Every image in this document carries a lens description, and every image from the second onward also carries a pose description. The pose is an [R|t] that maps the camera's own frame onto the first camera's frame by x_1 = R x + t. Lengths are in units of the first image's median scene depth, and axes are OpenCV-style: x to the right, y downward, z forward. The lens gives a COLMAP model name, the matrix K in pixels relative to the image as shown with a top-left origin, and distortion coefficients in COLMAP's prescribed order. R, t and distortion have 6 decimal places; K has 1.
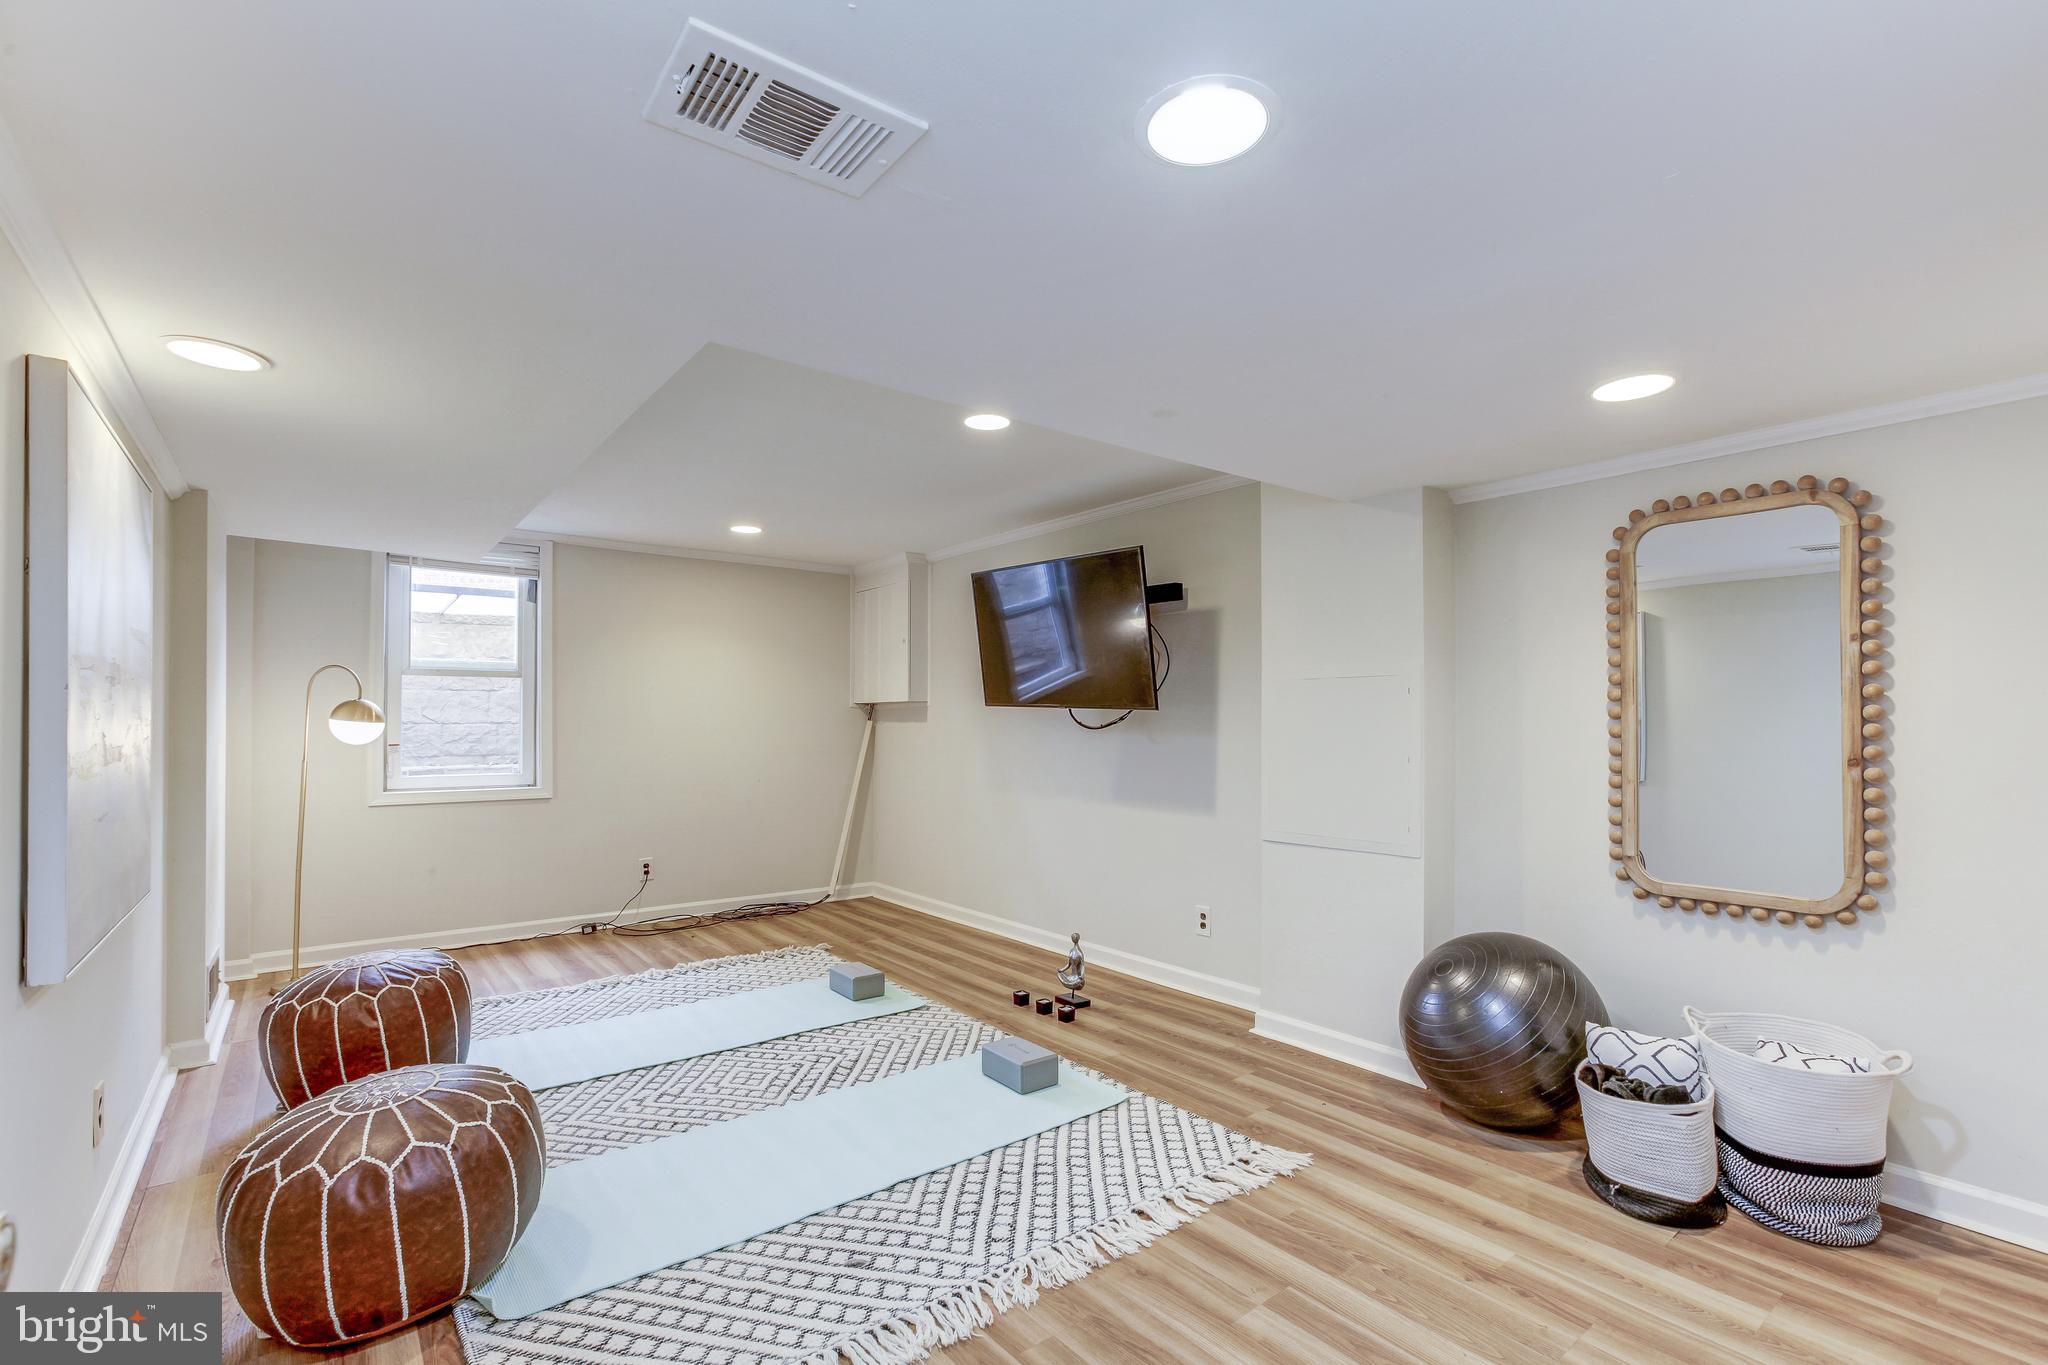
lens RADIAL K [[940.0, 0, 1022.1], [0, 940.0, 719.5], [0, 0, 1]] dist [-0.044102, 0.020504]
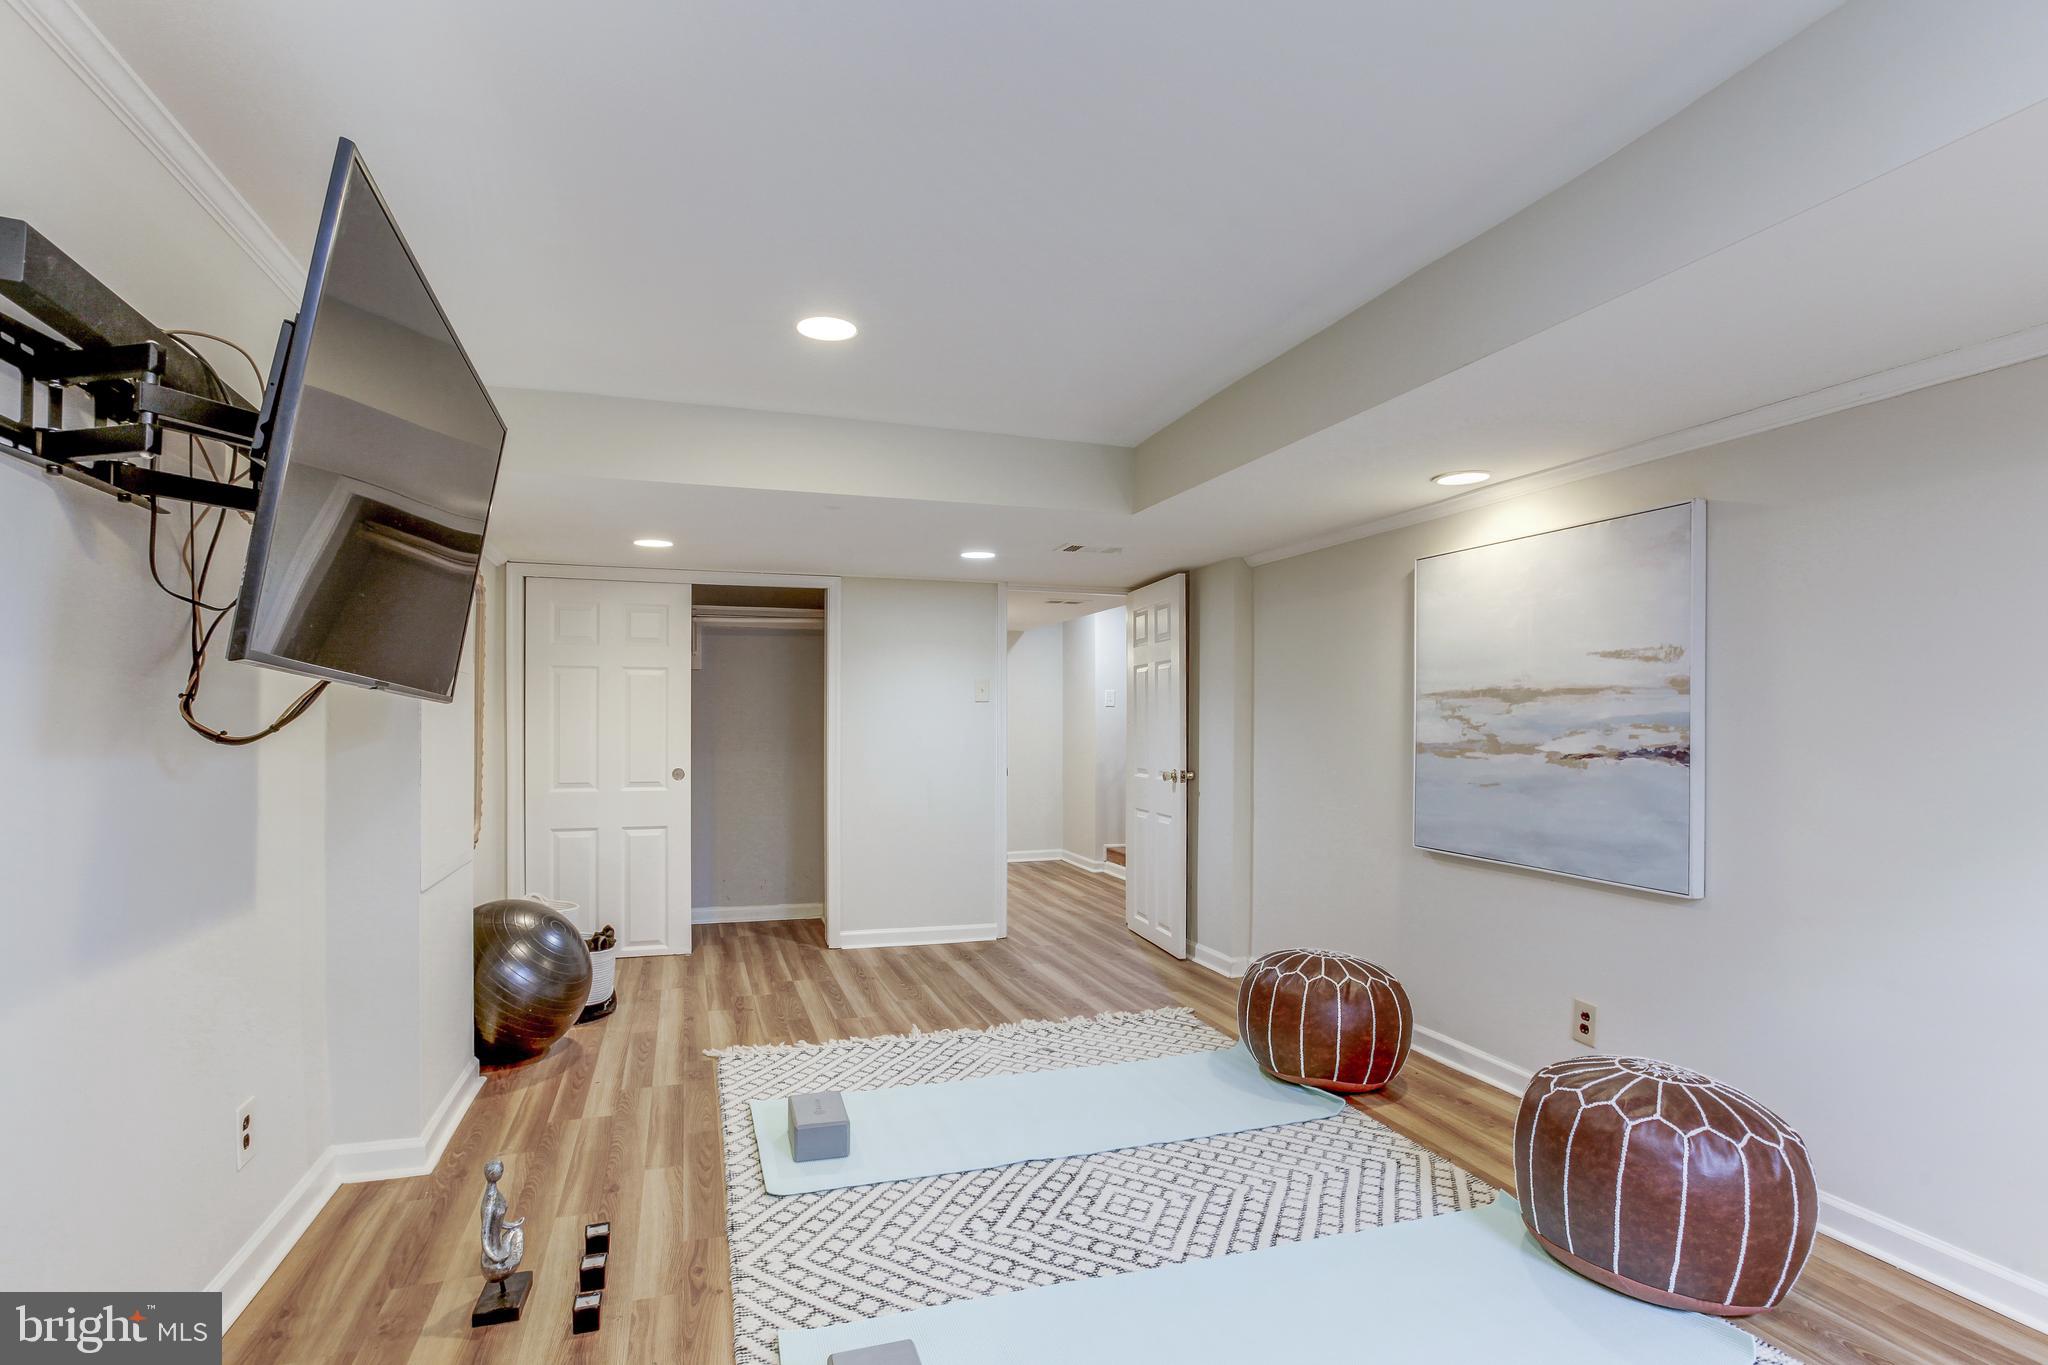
lens RADIAL K [[940.0, 0, 1022.1], [0, 940.0, 719.5], [0, 0, 1]] dist [-0.044102, 0.020504]
pose [[-0.945433, 0.000990, 0.325816, -0.446861], [-0.002145, 0.999955, -0.009263, 0.006085], [-0.325811, -0.009457, -0.945388, 1.714396]]
